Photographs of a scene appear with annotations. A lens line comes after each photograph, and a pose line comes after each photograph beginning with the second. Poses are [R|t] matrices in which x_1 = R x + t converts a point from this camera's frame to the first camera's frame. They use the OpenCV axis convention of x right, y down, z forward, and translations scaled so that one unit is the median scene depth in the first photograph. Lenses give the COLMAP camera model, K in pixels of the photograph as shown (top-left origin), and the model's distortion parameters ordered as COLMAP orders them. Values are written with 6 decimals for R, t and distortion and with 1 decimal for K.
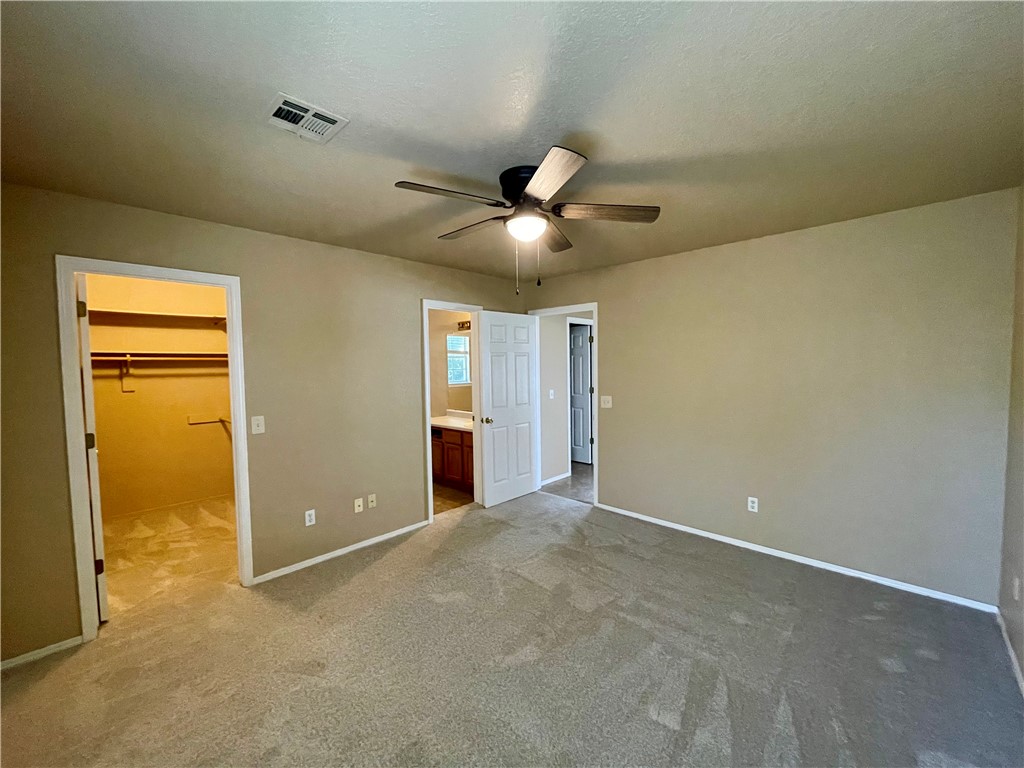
lens RADIAL K [[414.5, 0, 512.2], [0, 414.5, 379.6], [0, 0, 1]] dist [-0.001348, -0.000119]
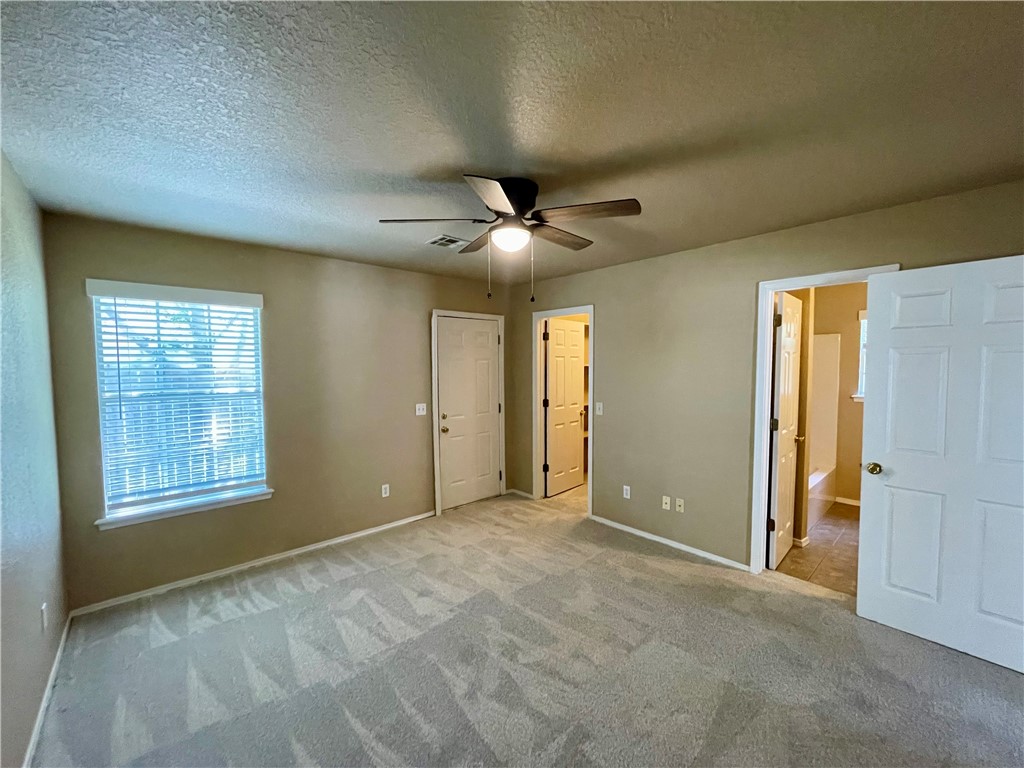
lens RADIAL K [[414.5, 0, 513.2], [0, 414.5, 387.9], [0, 0, 1]] dist [-0.001348, -0.000119]
pose [[-0.065353, 0.064921, -0.995748, 0.659884], [-0.041738, 0.996830, 0.067731, -0.034772], [0.996989, 0.045987, -0.062436, 0.671227]]
